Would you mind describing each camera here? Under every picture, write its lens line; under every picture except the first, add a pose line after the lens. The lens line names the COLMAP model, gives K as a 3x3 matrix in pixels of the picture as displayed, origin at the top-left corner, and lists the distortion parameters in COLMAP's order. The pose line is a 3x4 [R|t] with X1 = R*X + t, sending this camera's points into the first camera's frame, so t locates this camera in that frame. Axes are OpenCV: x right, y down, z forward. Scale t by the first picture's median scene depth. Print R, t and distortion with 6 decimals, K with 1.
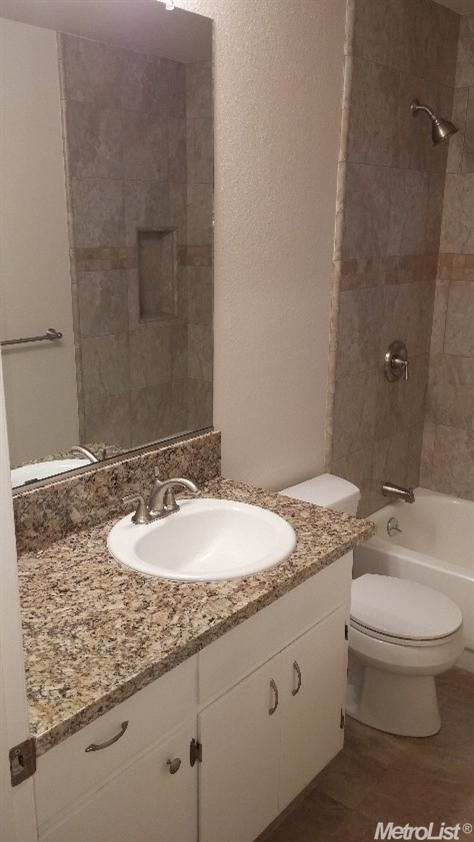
lens RADIAL K [[730.4, 0, 235.1], [0, 730.4, 418.3], [0, 0, 1]] dist [0.110251, -0.094803]
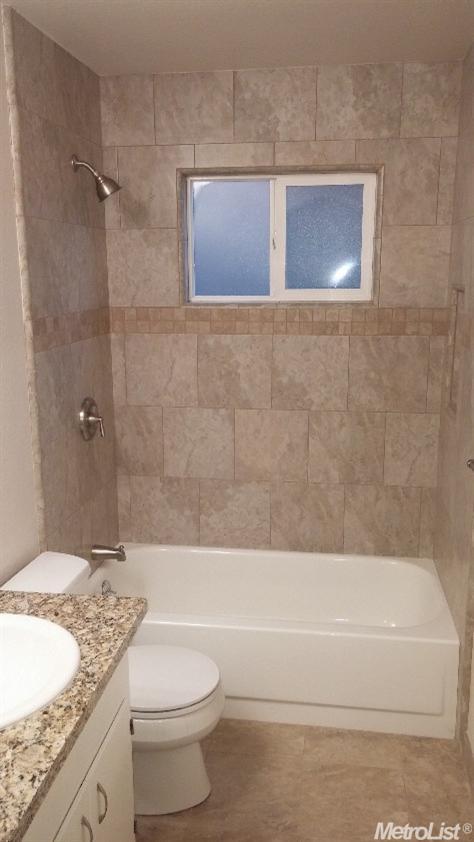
lens RADIAL K [[730.4, 0, 236.1], [0, 730.4, 423.9], [0, 0, 1]] dist [0.110251, -0.094803]
pose [[0.858772, -0.123432, 0.497268, -0.106247], [0.148302, 0.988885, -0.010653, -0.036264], [-0.490426, 0.082894, 0.867531, 0.078746]]
